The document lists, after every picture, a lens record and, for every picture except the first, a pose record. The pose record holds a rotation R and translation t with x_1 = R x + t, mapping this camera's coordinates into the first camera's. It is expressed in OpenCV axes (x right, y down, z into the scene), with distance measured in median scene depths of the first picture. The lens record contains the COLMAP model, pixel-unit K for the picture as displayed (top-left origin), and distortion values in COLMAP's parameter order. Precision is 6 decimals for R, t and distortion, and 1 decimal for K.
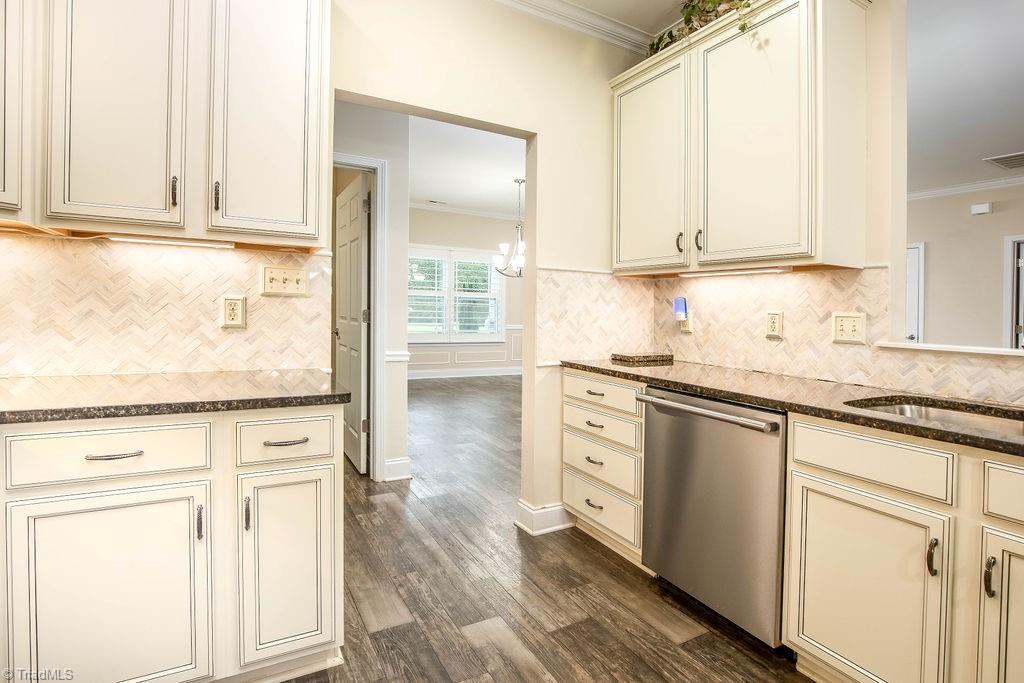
lens RADIAL K [[522.5, 0, 520.8], [0, 522.5, 324.1], [0, 0, 1]] dist [-0.006837, -0.001271]
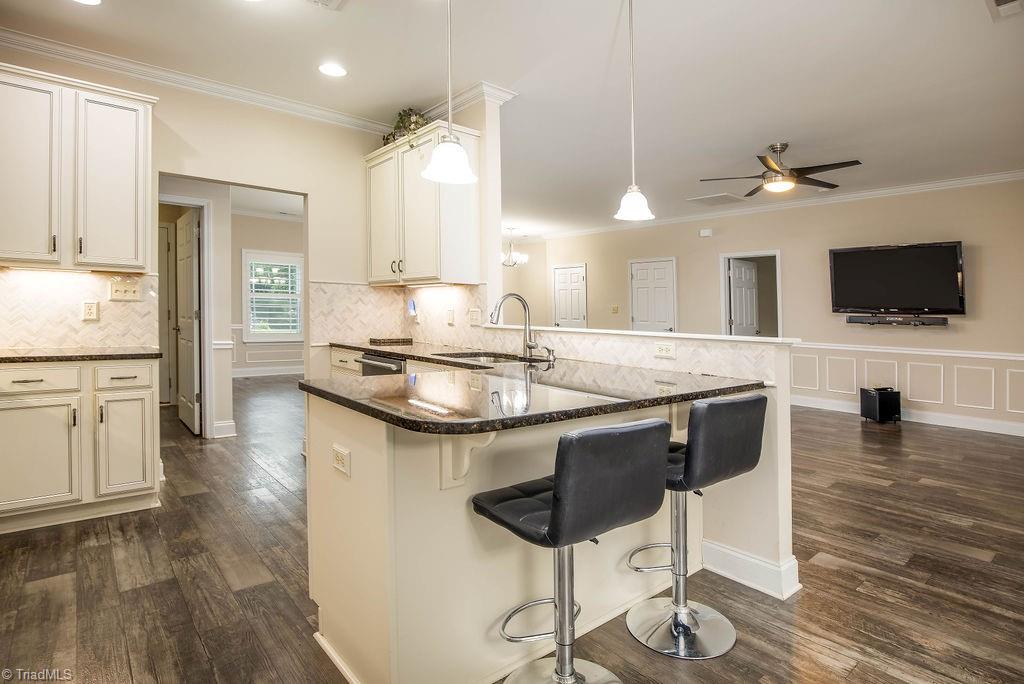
lens RADIAL K [[526.1, 0, 518.3], [0, 526.1, 335.5], [0, 0, 1]] dist [-0.037804, 0.008209]
pose [[0.983107, -0.015476, 0.182376, 0.419724], [0.012291, 0.999752, 0.018586, 0.035597], [-0.182619, -0.016030, 0.983053, -0.747637]]
